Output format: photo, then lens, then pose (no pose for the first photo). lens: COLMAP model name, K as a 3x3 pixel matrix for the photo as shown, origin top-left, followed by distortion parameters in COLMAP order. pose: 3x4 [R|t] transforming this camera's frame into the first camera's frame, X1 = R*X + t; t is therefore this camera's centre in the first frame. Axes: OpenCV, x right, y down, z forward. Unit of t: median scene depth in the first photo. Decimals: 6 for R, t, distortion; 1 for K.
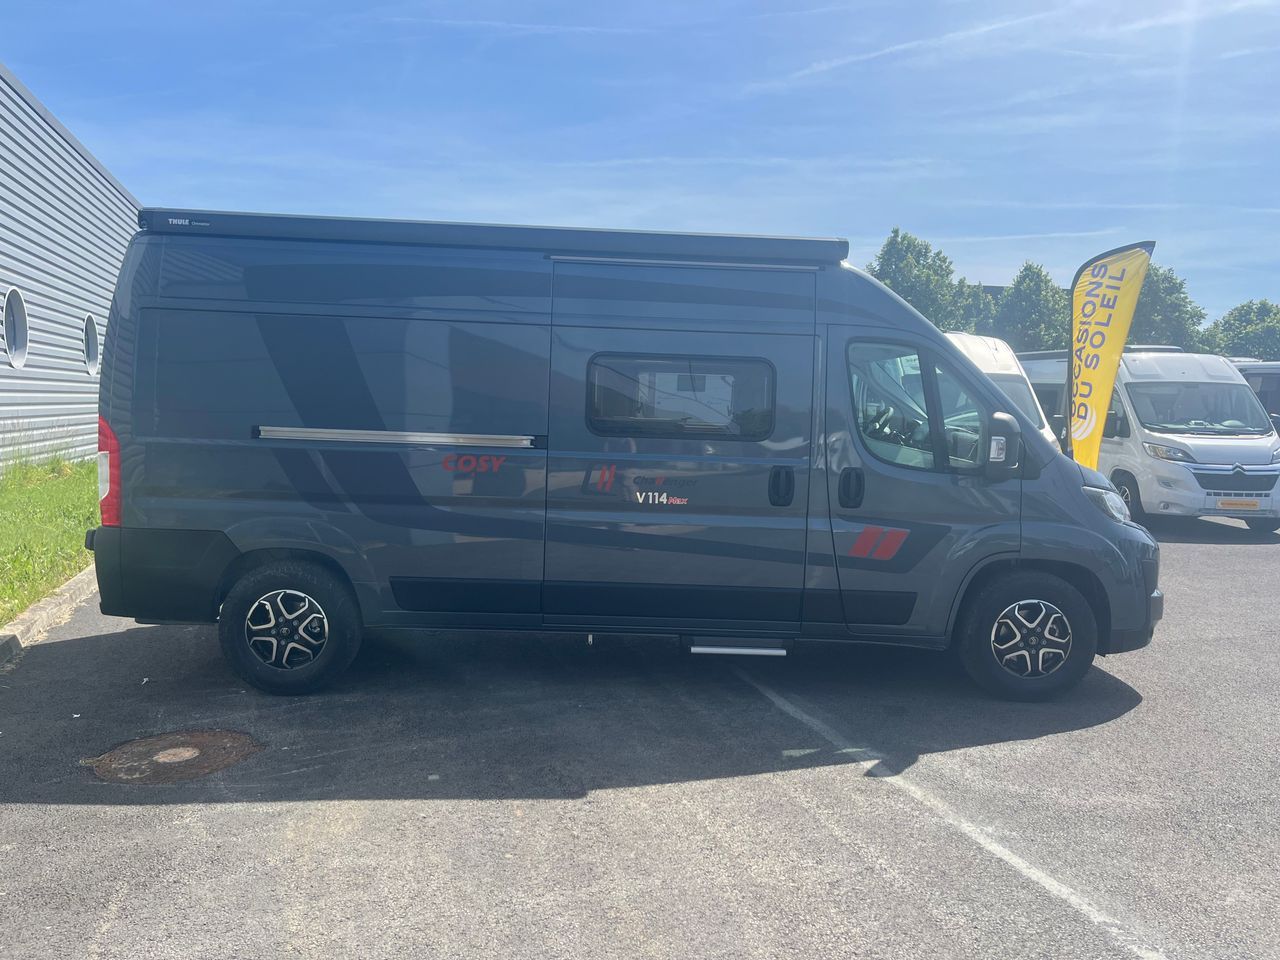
lens RADIAL K [[986.8, 0, 640.0], [0, 986.8, 480.0], [0, 0, 1]] dist [0.004380, -0.002173]
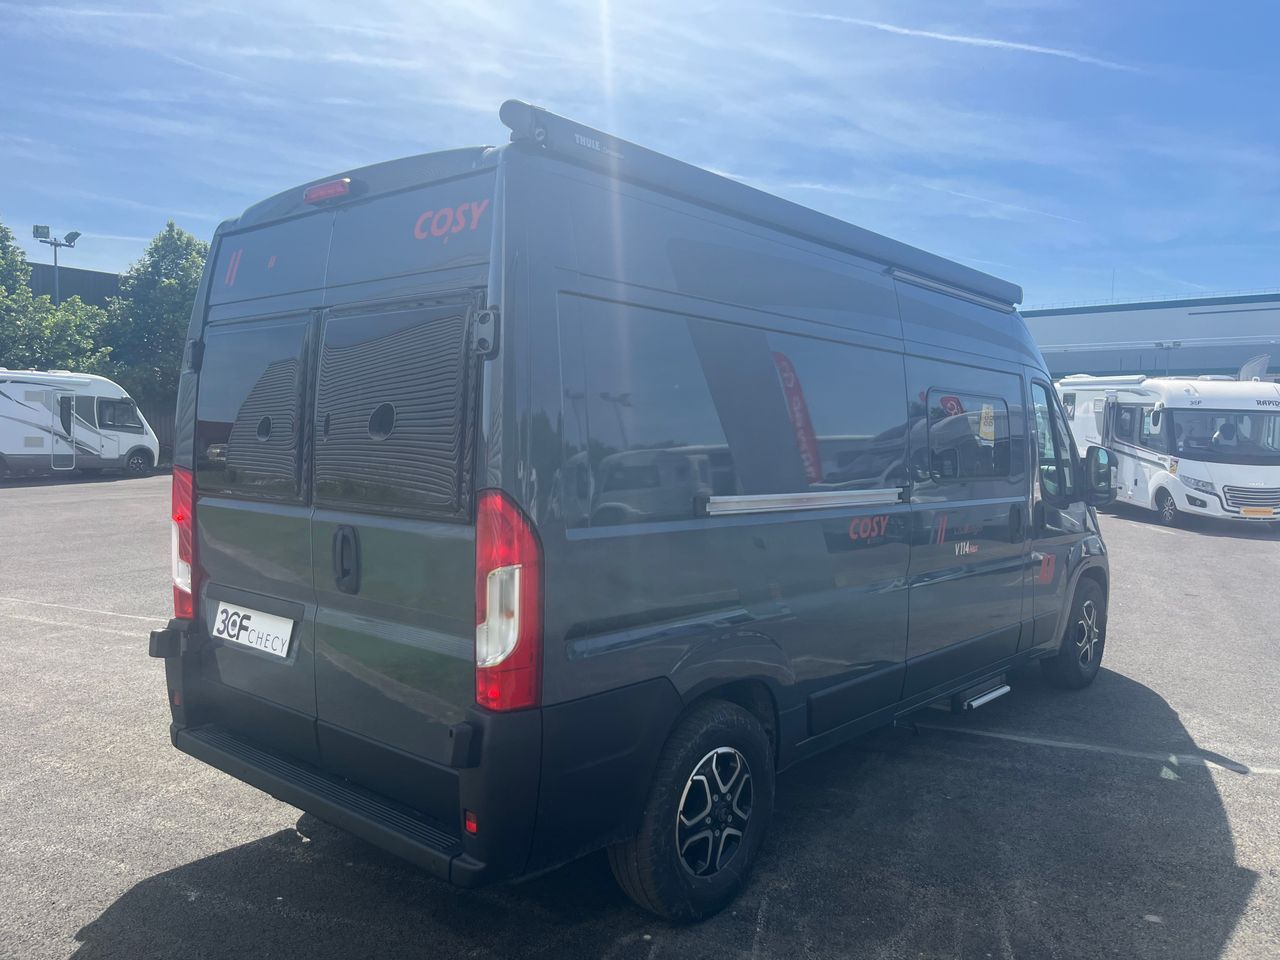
lens RADIAL K [[977.9, 0, 640.0], [0, 977.9, 480.0], [0, 0, 1]] dist [0.051202, -0.093501]
pose [[0.671127, -0.048181, 0.739775, -0.874269], [0.054880, 0.998377, 0.015236, -0.076900], [-0.739308, 0.030374, 0.672682, 0.618617]]
